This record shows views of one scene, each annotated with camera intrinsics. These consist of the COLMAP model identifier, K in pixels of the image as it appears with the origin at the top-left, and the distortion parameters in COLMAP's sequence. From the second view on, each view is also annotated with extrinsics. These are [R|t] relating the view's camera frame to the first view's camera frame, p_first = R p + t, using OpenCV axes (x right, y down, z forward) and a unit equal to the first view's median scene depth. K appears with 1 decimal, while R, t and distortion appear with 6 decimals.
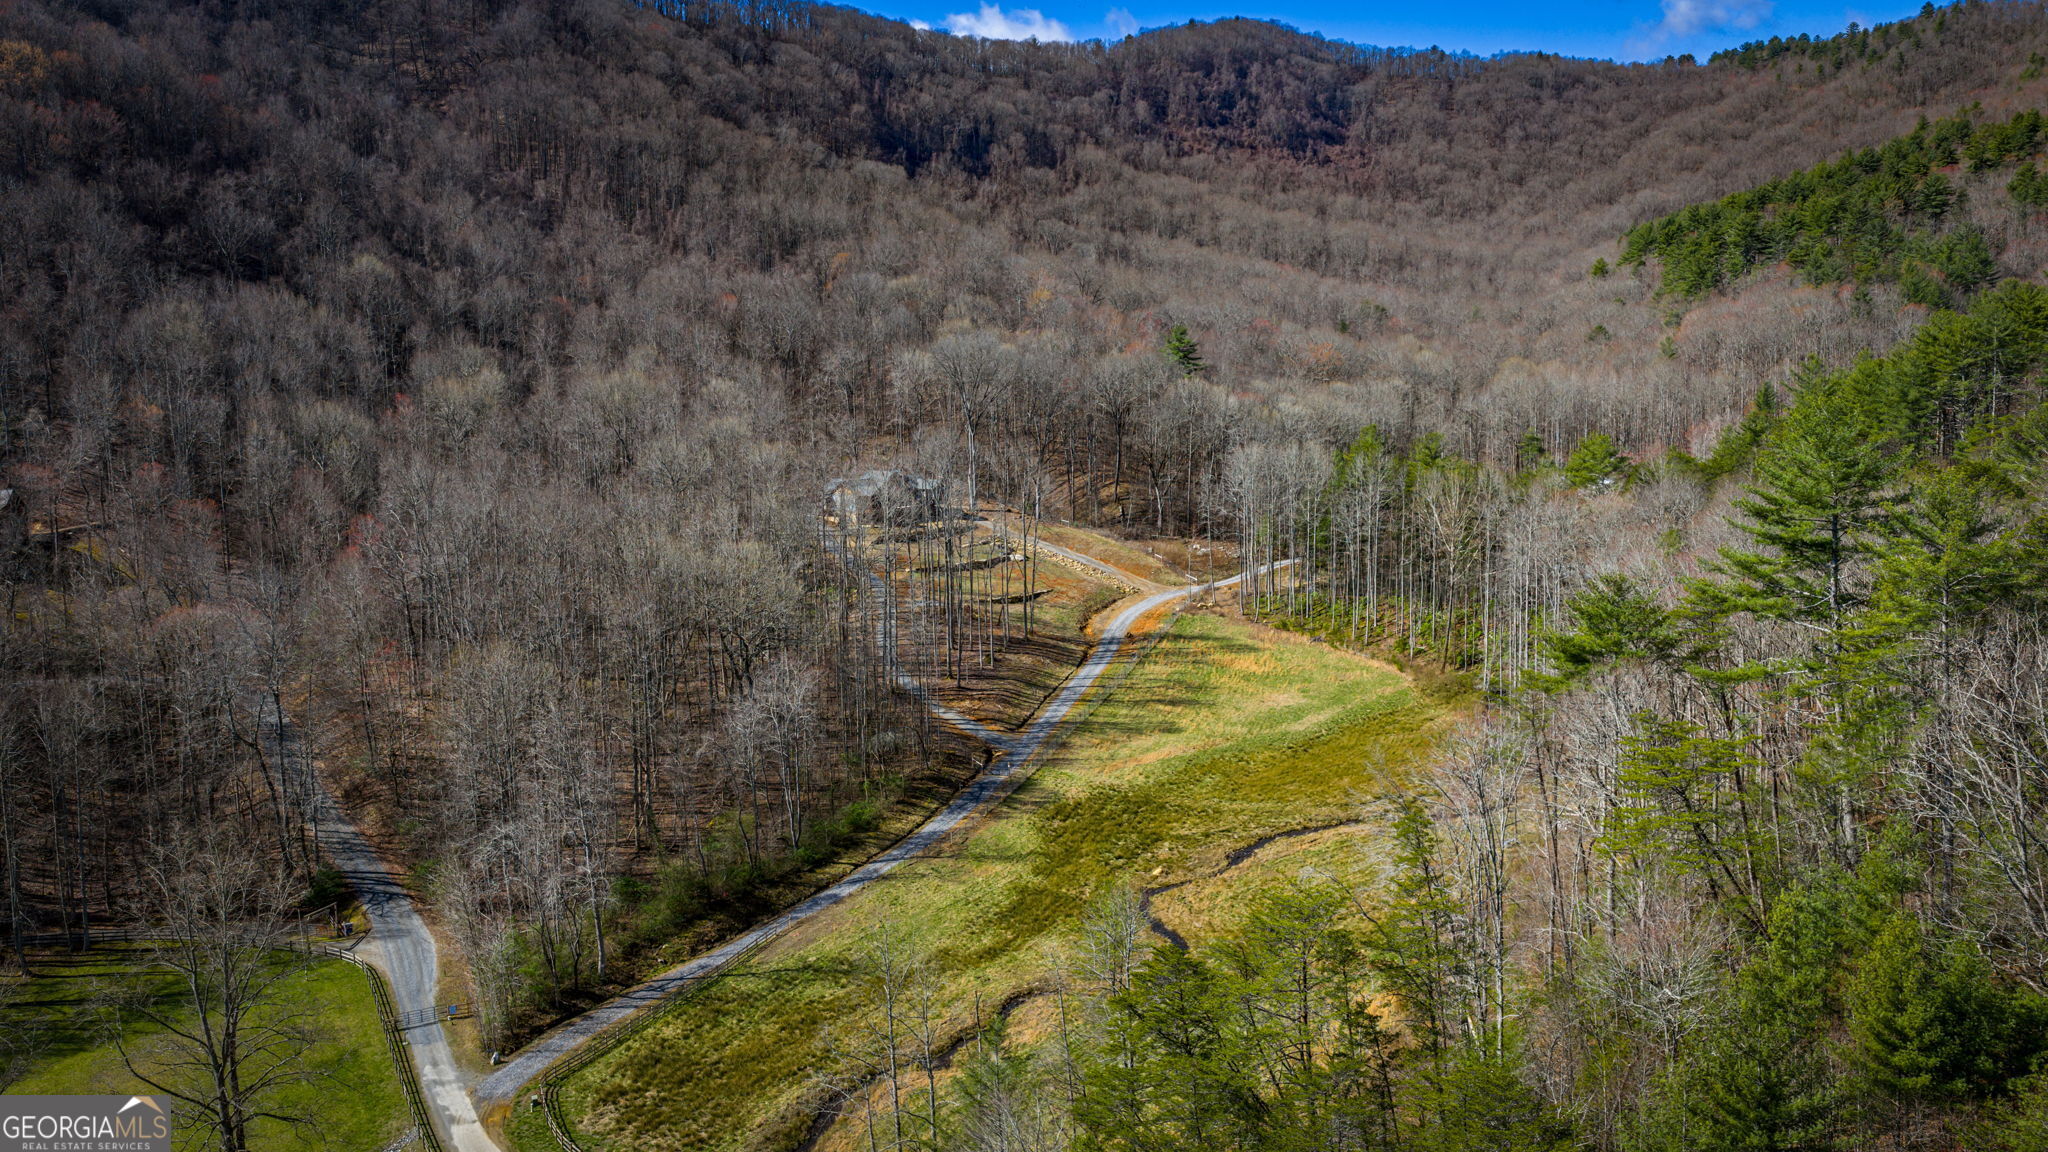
lens RADIAL K [[1799.2, 0, 1024.0], [0, 1799.2, 576.0], [0, 0, 1]] dist [0.021913, -0.044998]
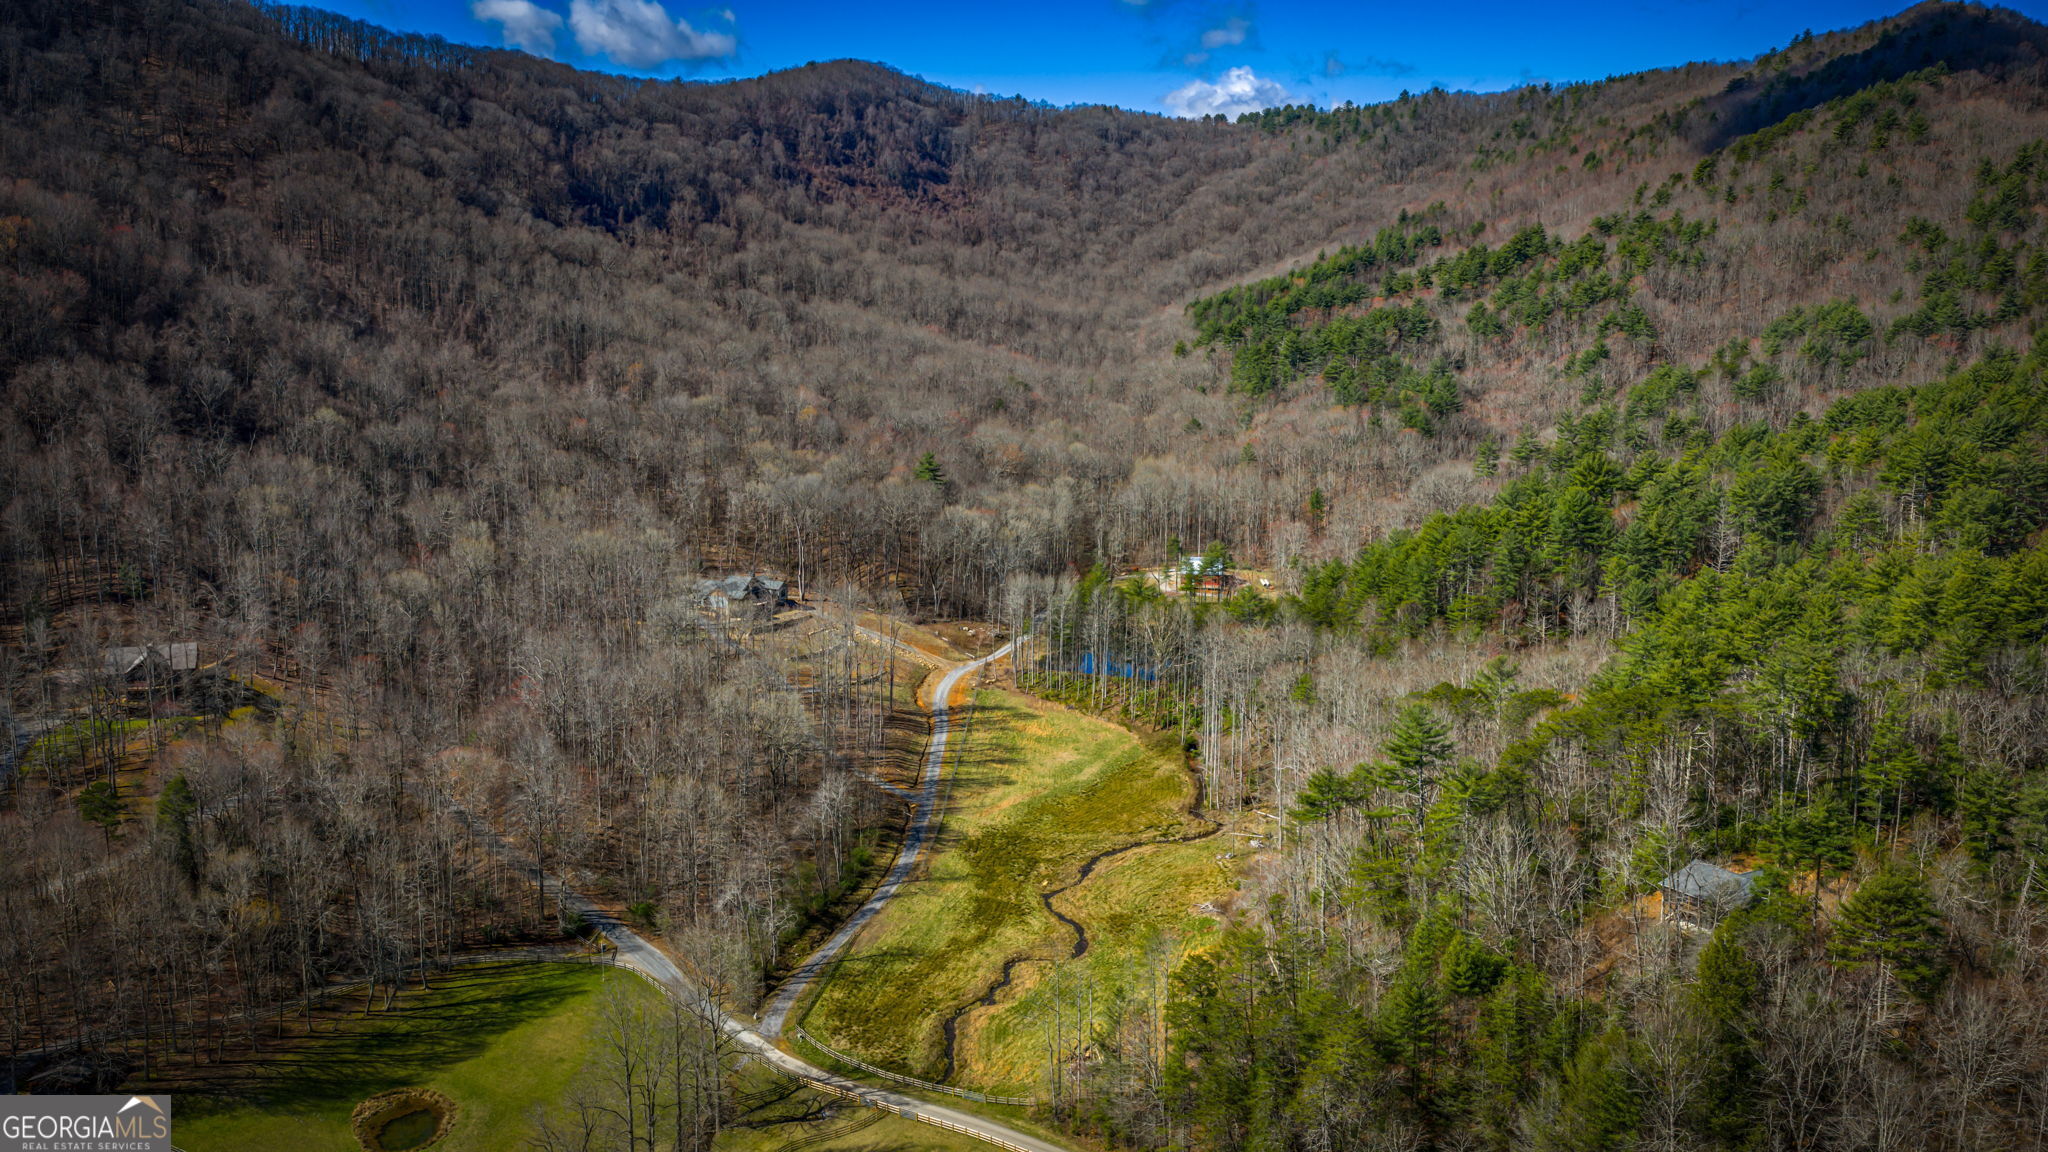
lens RADIAL K [[1692.6, 0, 1024.0], [0, 1692.6, 576.0], [0, 0, 1]] dist [0.036873, -0.072600]
pose [[0.968371, -0.011644, 0.249245, -0.146062], [0.001559, 0.999173, 0.040623, -0.083989], [-0.249512, -0.038950, 0.967588, -0.244619]]
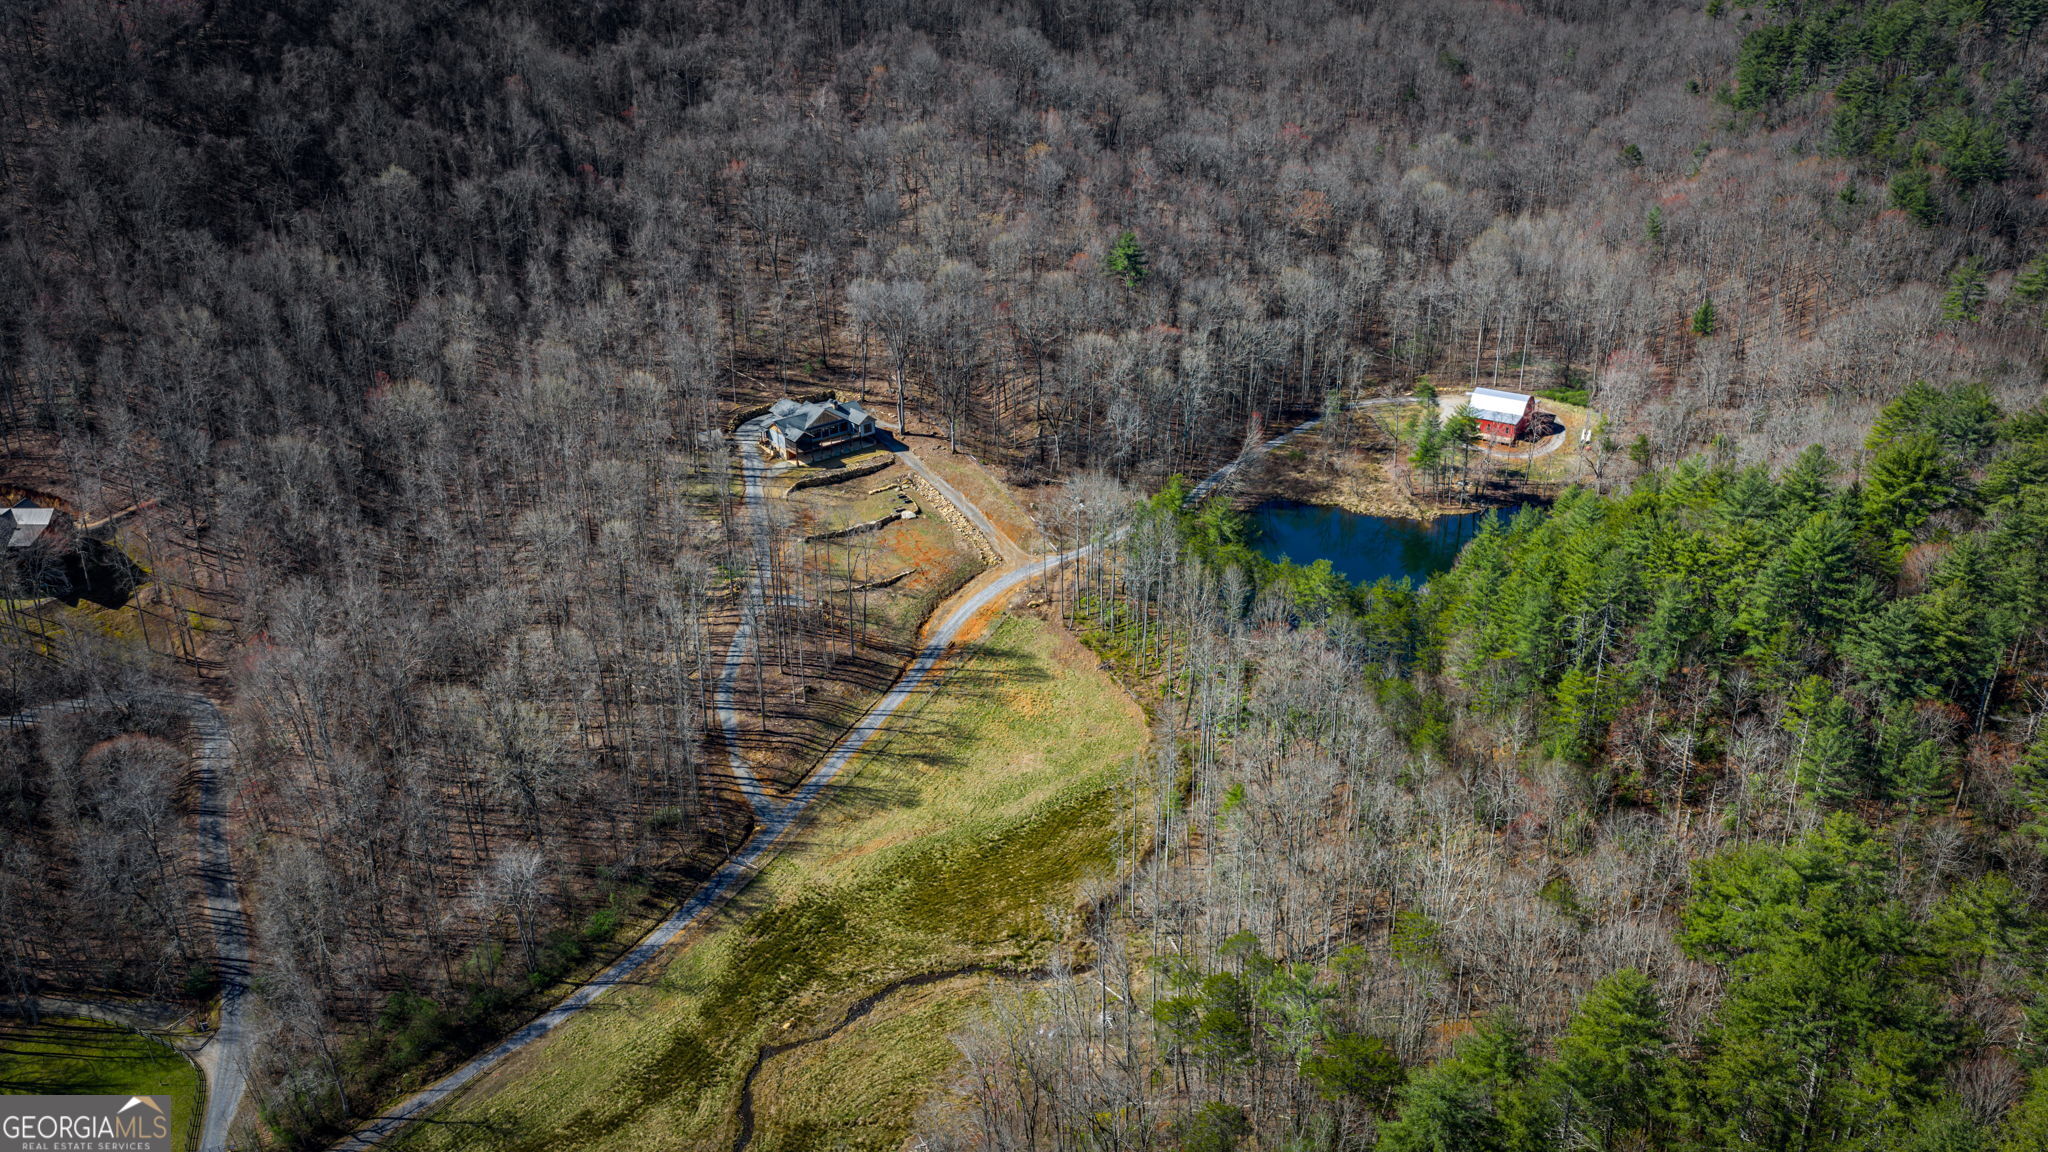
lens RADIAL K [[1692.6, 0, 1024.0], [0, 1692.6, 576.0], [0, 0, 1]] dist [0.036873, -0.072600]
pose [[0.986473, 0.085724, -0.139724, 0.159271], [-0.039178, 0.950956, 0.306836, -0.219347], [0.159175, -0.297211, 0.941451, -0.020885]]
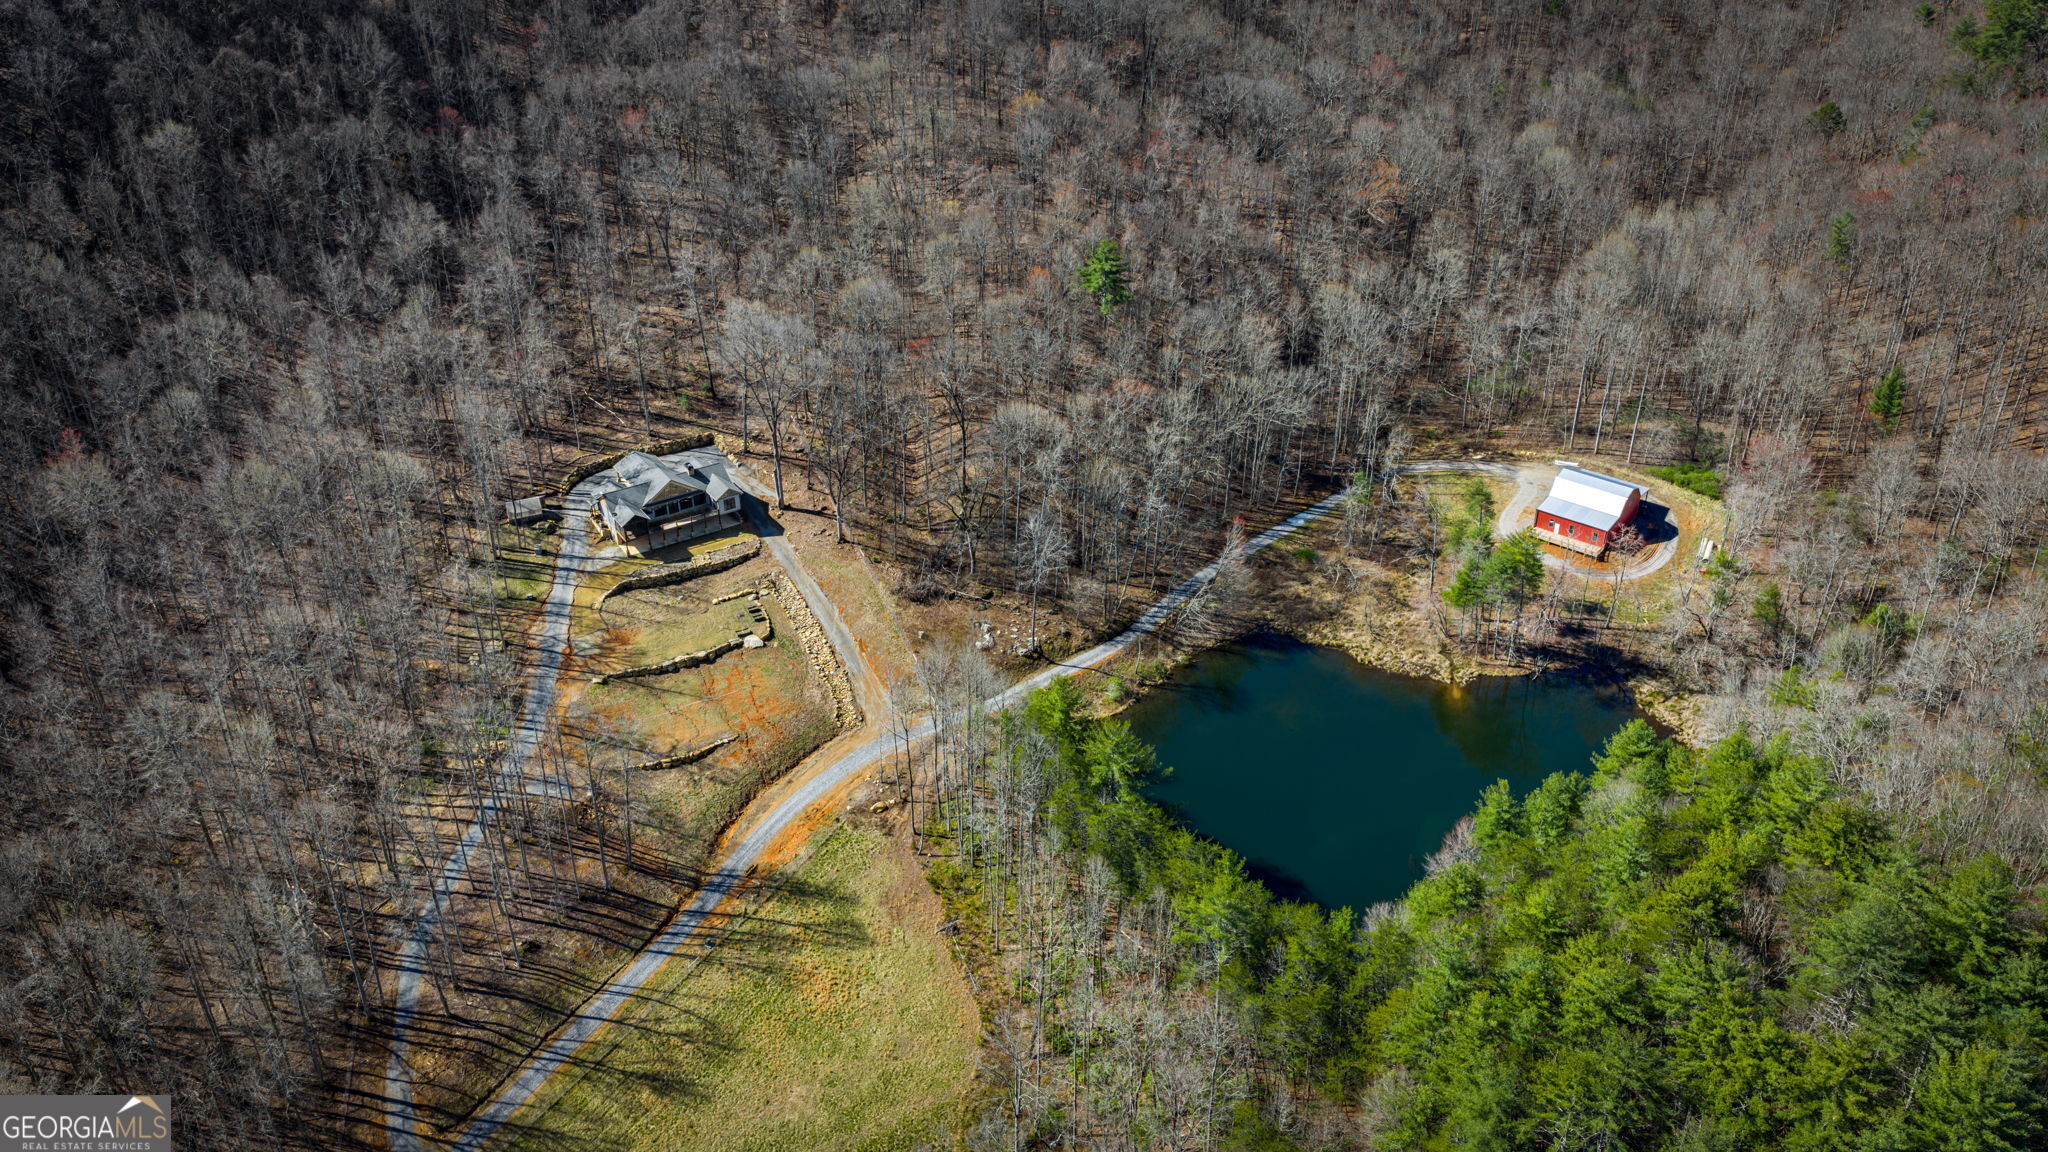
lens RADIAL K [[1692.6, 0, 1024.0], [0, 1692.6, 576.0], [0, 0, 1]] dist [0.036873, -0.072600]
pose [[0.960640, 0.164487, -0.223862, 0.213723], [-0.059000, 0.908275, 0.414192, -0.275141], [0.271457, -0.384682, 0.882231, 0.223580]]
